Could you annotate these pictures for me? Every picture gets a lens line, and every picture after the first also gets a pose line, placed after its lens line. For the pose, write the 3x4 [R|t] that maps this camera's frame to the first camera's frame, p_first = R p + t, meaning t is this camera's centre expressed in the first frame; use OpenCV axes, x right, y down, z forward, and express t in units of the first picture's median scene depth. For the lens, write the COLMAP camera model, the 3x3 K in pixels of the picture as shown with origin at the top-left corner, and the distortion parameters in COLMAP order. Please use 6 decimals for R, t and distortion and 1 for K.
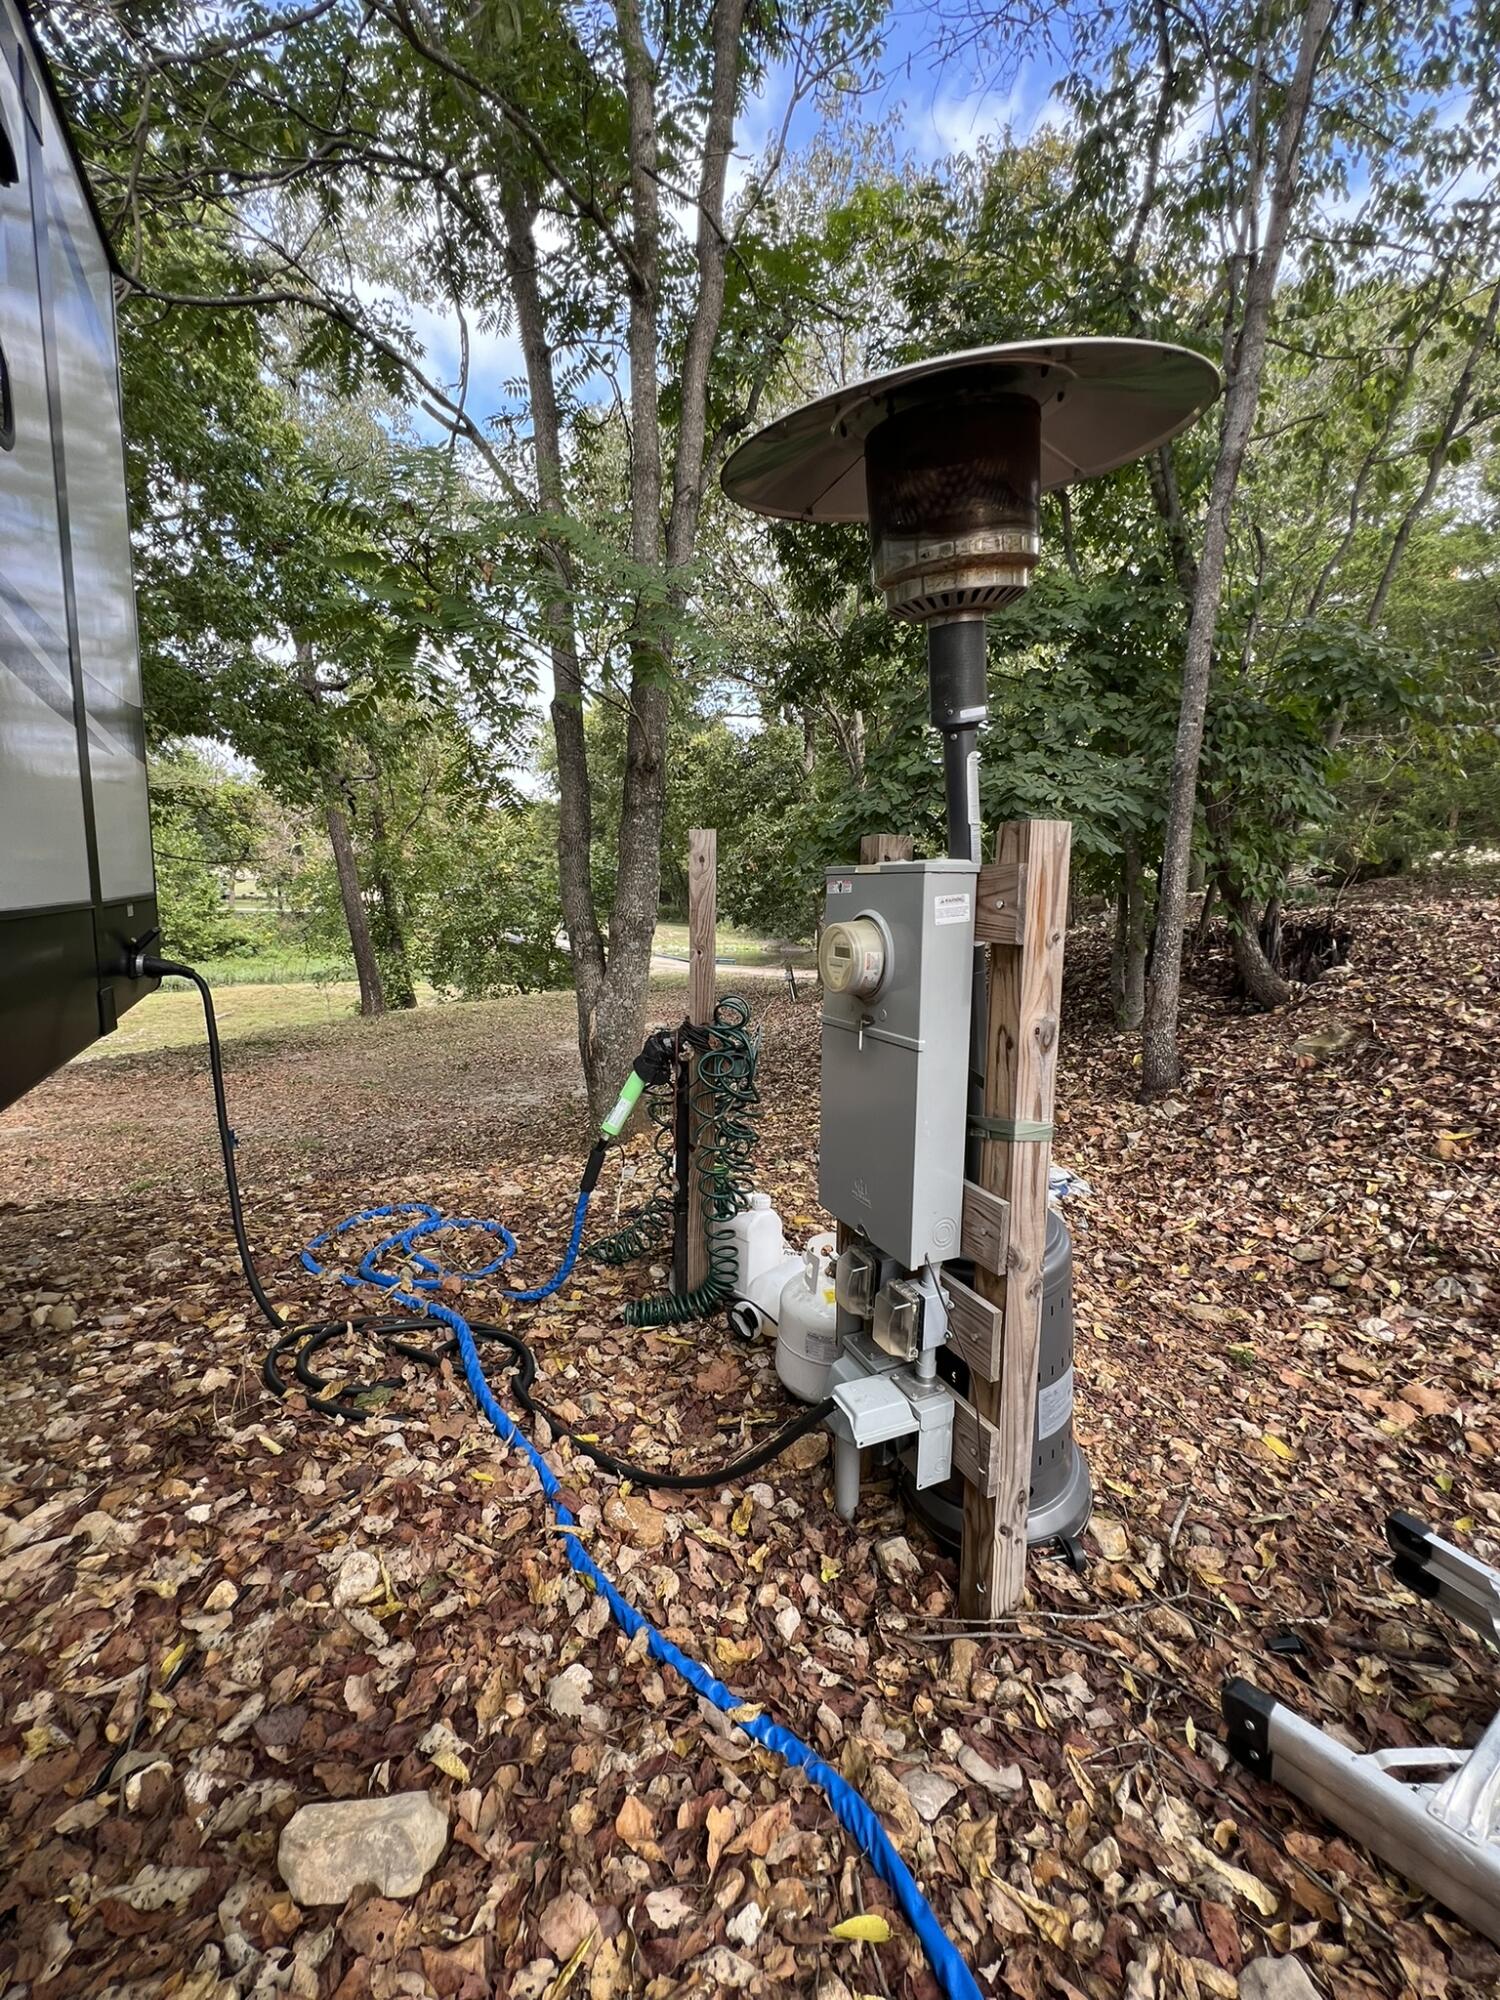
lens RADIAL K [[800.5, 0, 750.0], [0, 800.5, 998.6], [0, 0, 1]] dist [0.003760, 0.000089]
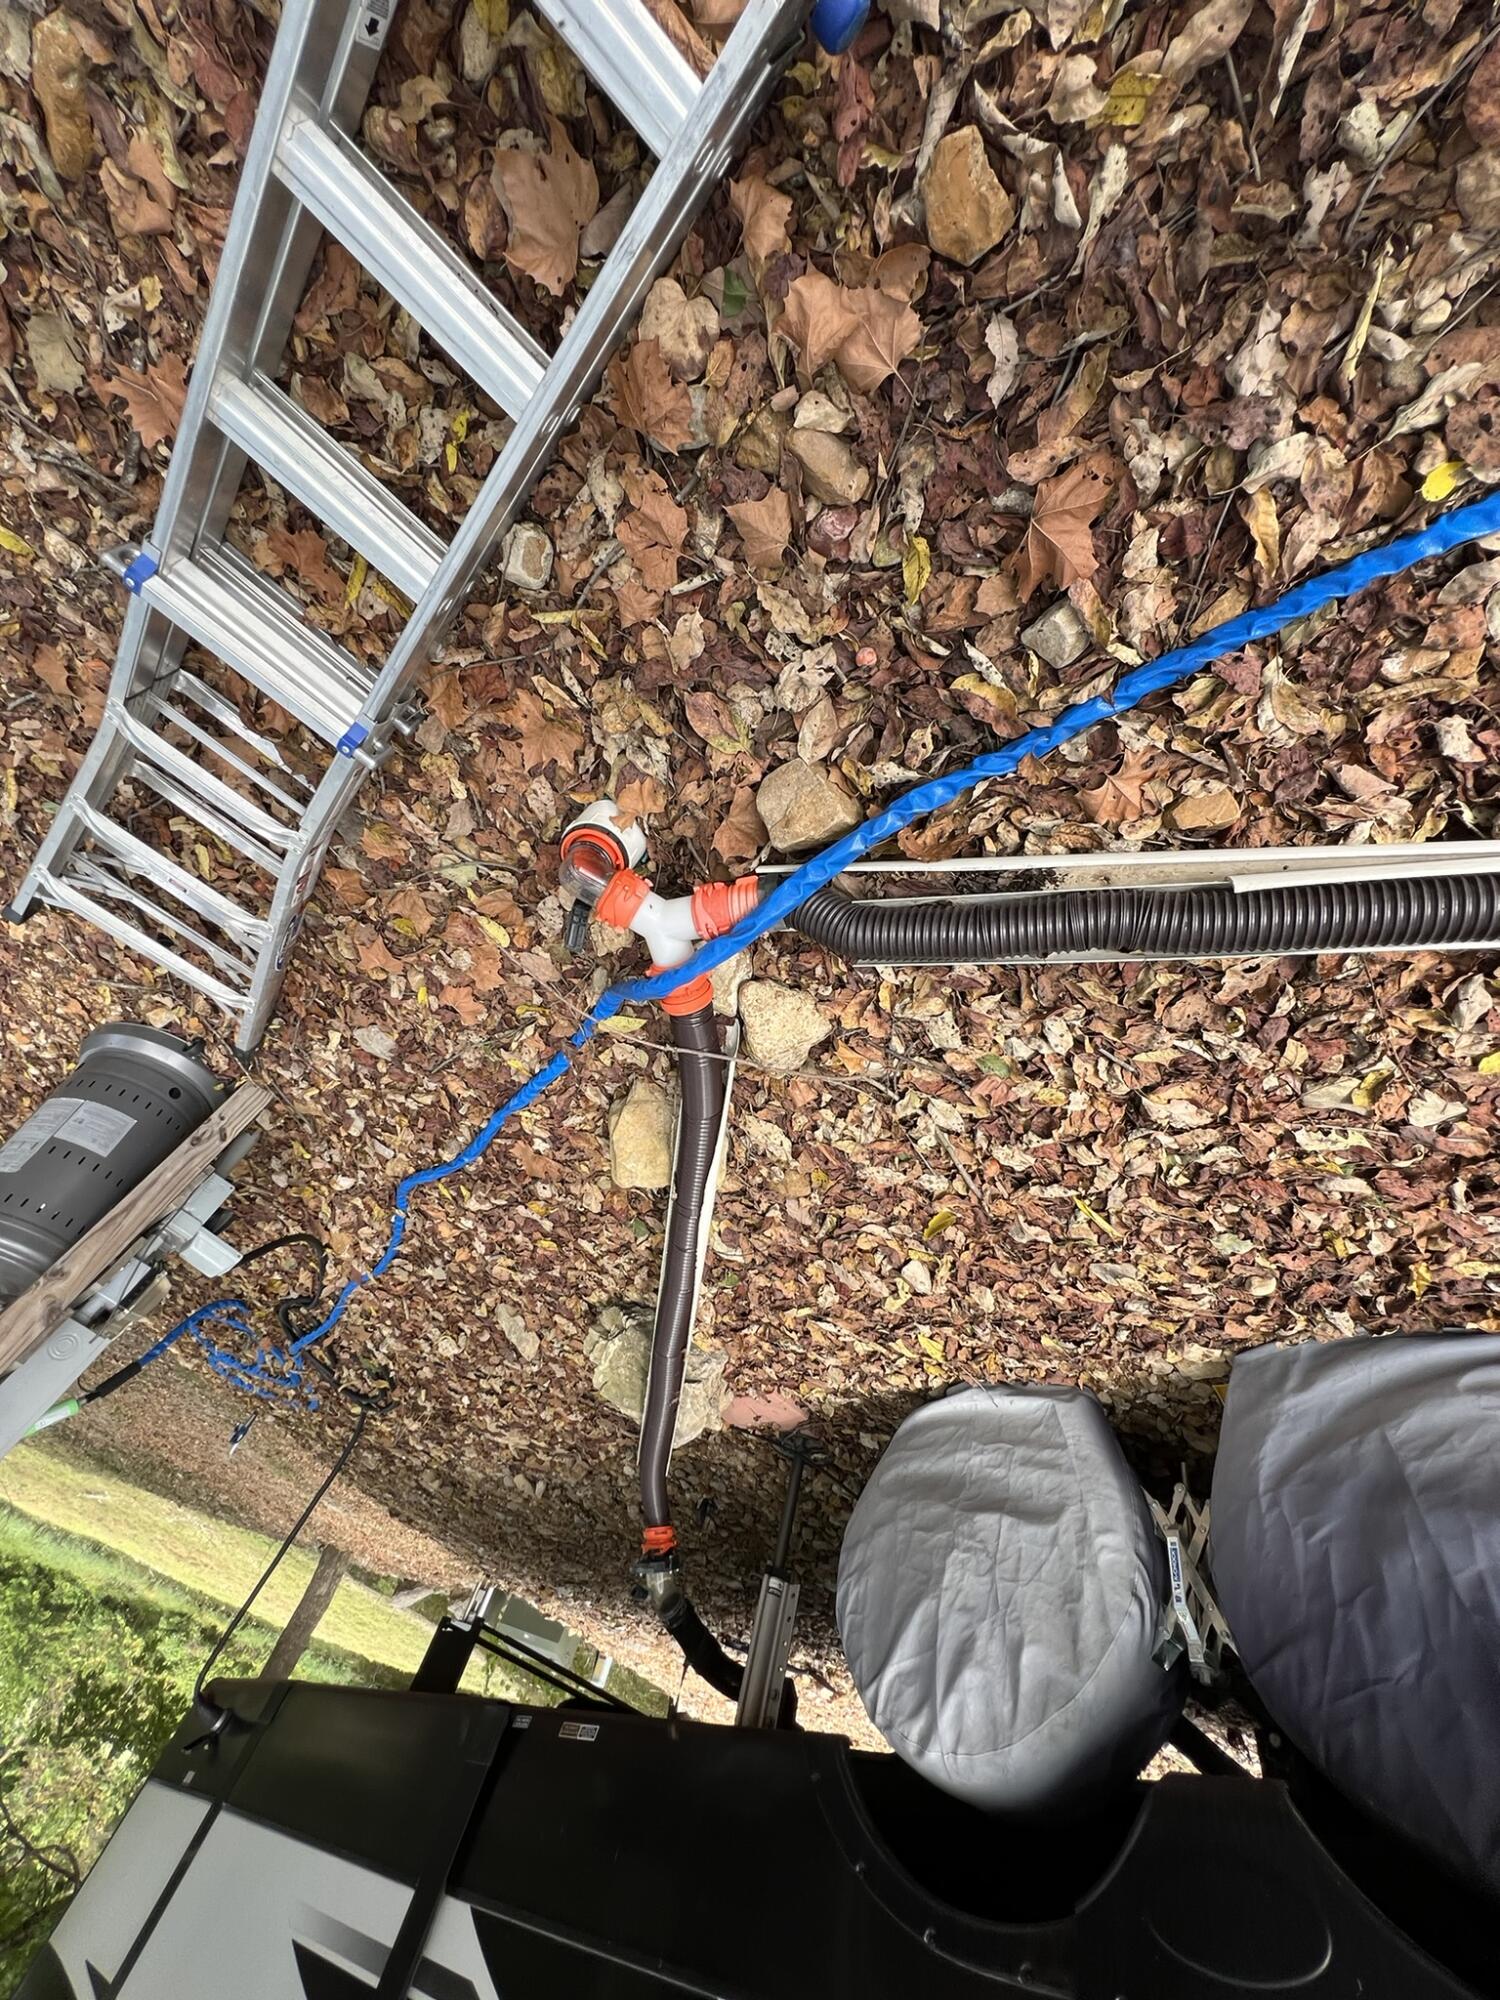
lens RADIAL K [[802.5, 0, 750.2], [0, 802.5, 999.7], [0, 0, 1]] dist [0.000061, 0.000002]
pose [[-0.267751, -0.789511, -0.552252, 1.066407], [0.373525, -0.613412, 0.695849, 0.149790], [-0.888138, -0.019965, 0.459143, -0.538777]]
